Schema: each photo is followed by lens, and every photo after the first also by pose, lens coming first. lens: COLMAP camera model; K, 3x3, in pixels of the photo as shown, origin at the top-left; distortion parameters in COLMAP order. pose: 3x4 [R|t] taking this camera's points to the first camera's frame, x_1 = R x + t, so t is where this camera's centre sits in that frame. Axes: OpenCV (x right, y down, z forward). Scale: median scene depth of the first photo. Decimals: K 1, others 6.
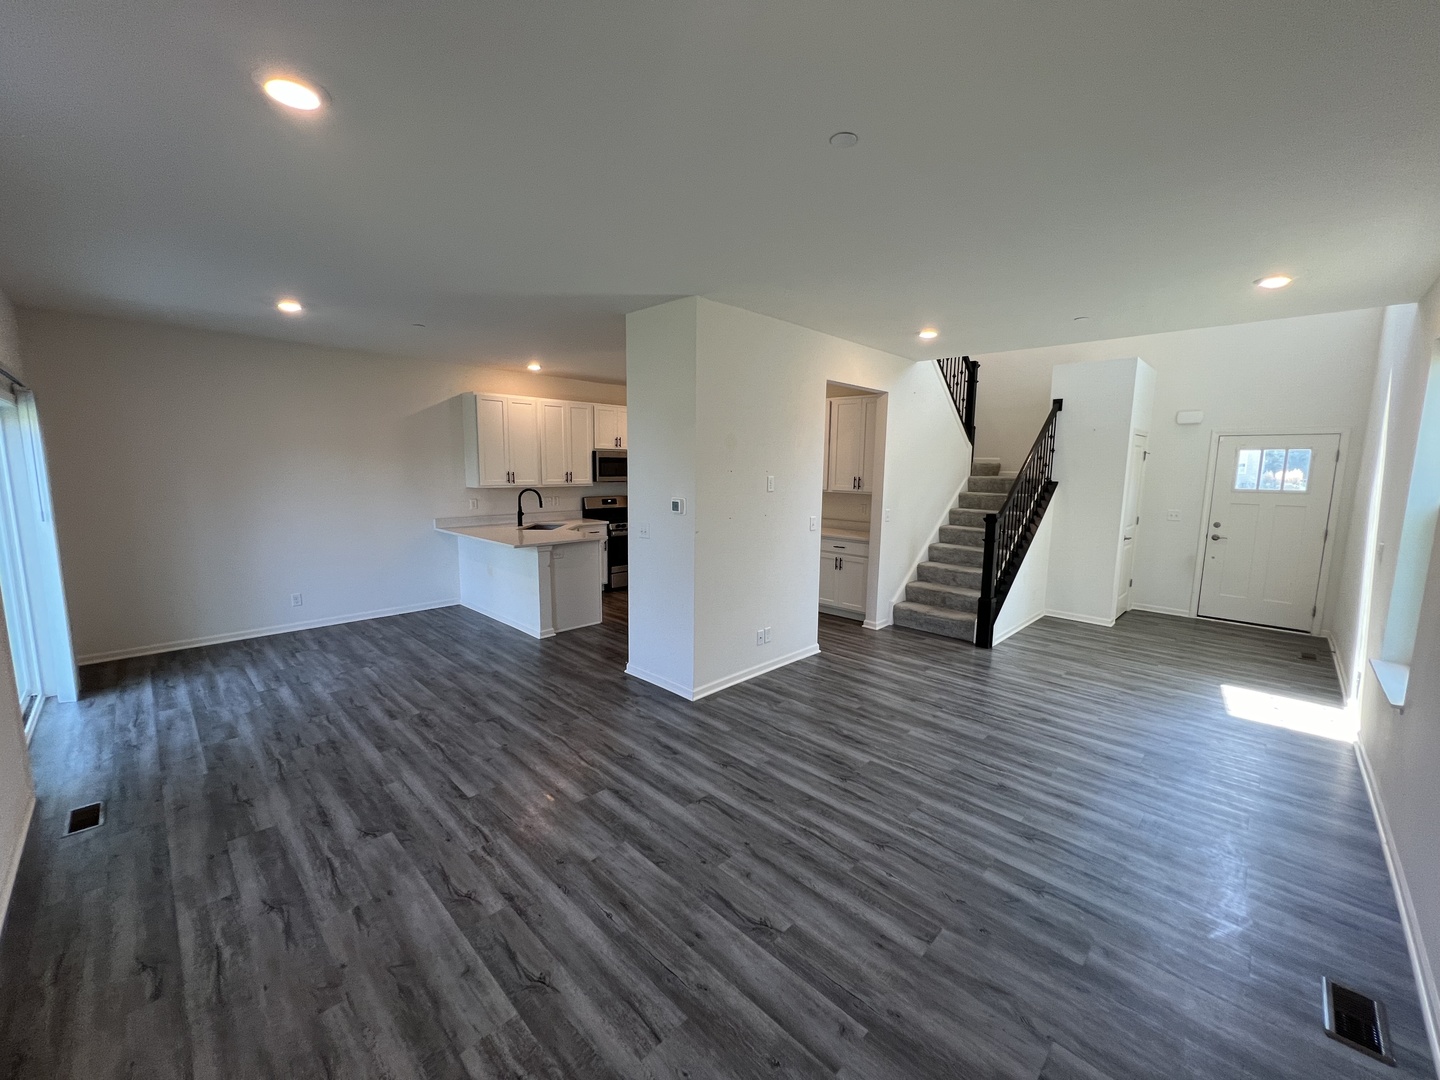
lens RADIAL K [[572.8, 0, 723.6], [0, 572.8, 543.8], [0, 0, 1]] dist [0.000138, 0.000185]
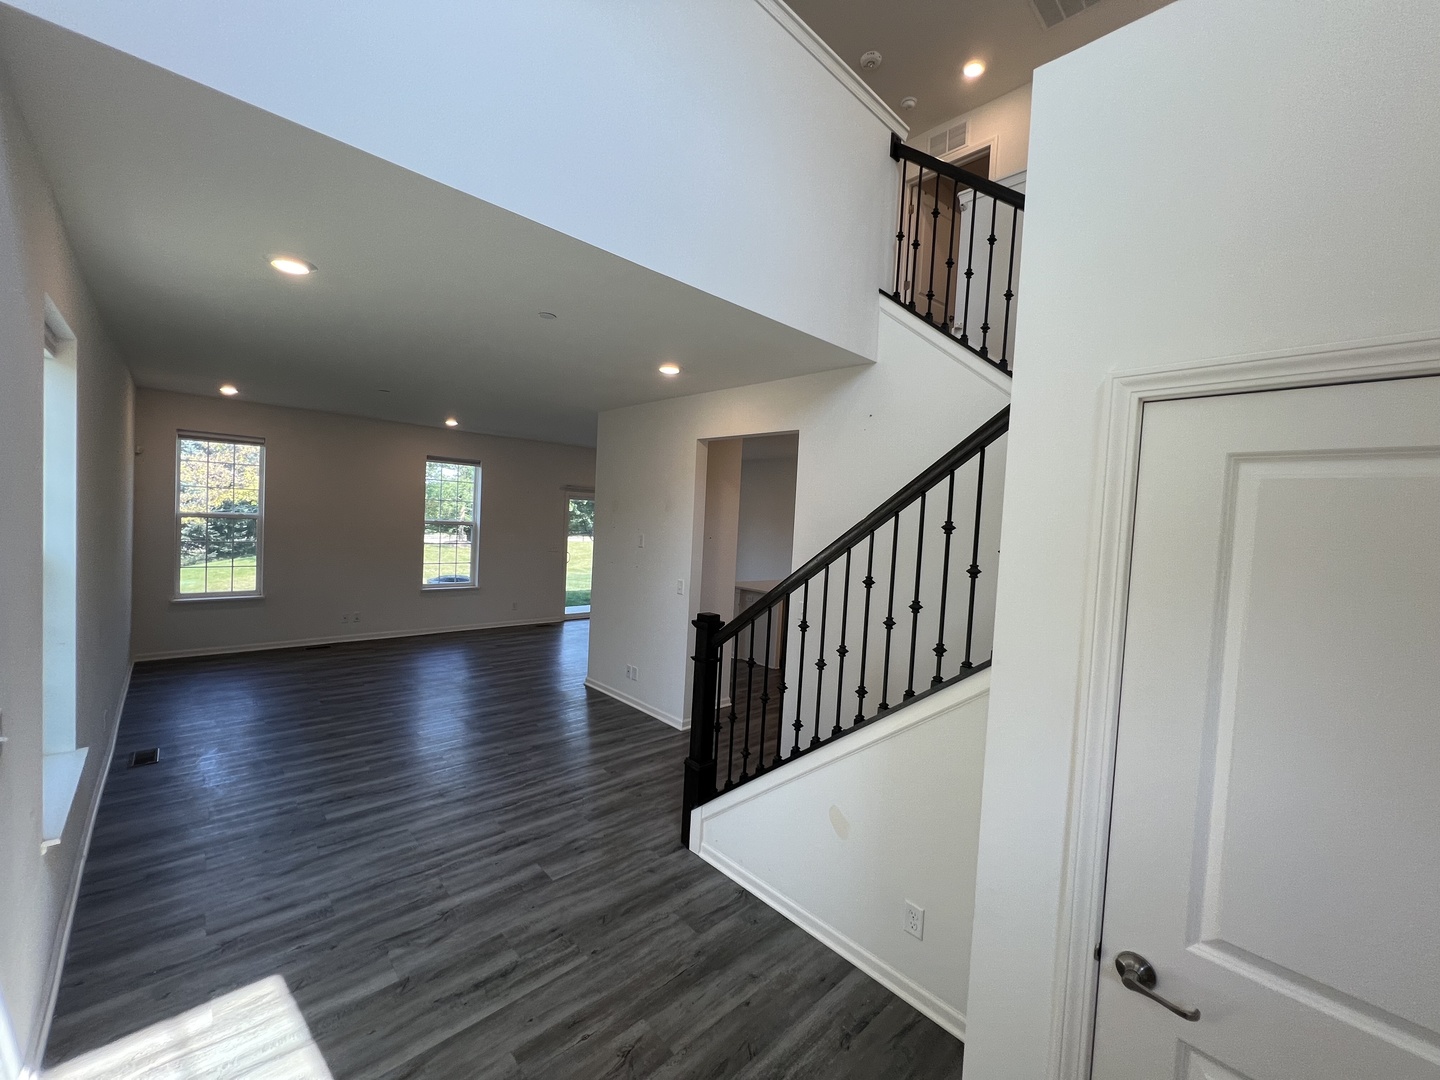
lens RADIAL K [[572.8, 0, 723.6], [0, 572.8, 543.8], [0, 0, 1]] dist [0.000138, 0.000185]
pose [[-0.041032, 0.029324, -0.998727, 1.252549], [-0.183731, 0.982303, 0.036390, -0.174798], [0.982120, 0.184990, -0.034918, 1.220007]]
